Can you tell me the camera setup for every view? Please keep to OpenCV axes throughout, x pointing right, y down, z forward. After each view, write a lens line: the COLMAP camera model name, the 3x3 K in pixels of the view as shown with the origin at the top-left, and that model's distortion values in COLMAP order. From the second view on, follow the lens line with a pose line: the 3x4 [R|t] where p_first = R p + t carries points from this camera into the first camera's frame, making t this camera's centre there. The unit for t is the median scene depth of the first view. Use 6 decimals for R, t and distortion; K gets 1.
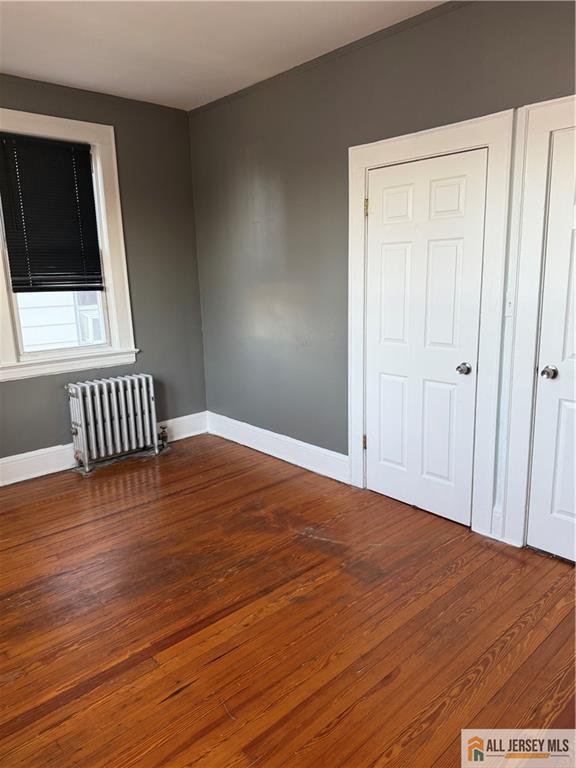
lens RADIAL K [[547.4, 0, 286.0], [0, 547.4, 382.6], [0, 0, 1]] dist [0.035517, -0.002741]
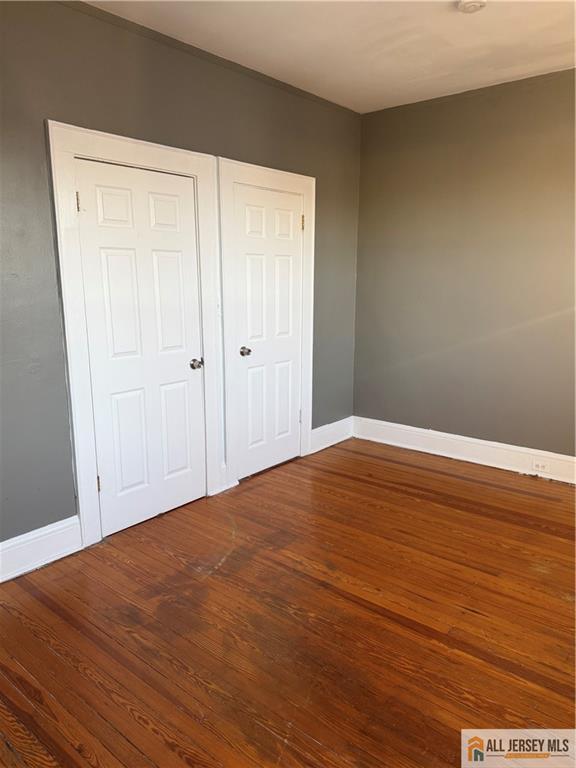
lens RADIAL K [[547.4, 0, 286.0], [0, 547.4, 382.6], [0, 0, 1]] dist [0.035517, -0.002741]
pose [[-0.137197, -0.171378, 0.975606, -0.897893], [0.218470, 0.955430, 0.198557, -0.186745], [-0.966151, 0.240382, -0.093641, 1.002602]]
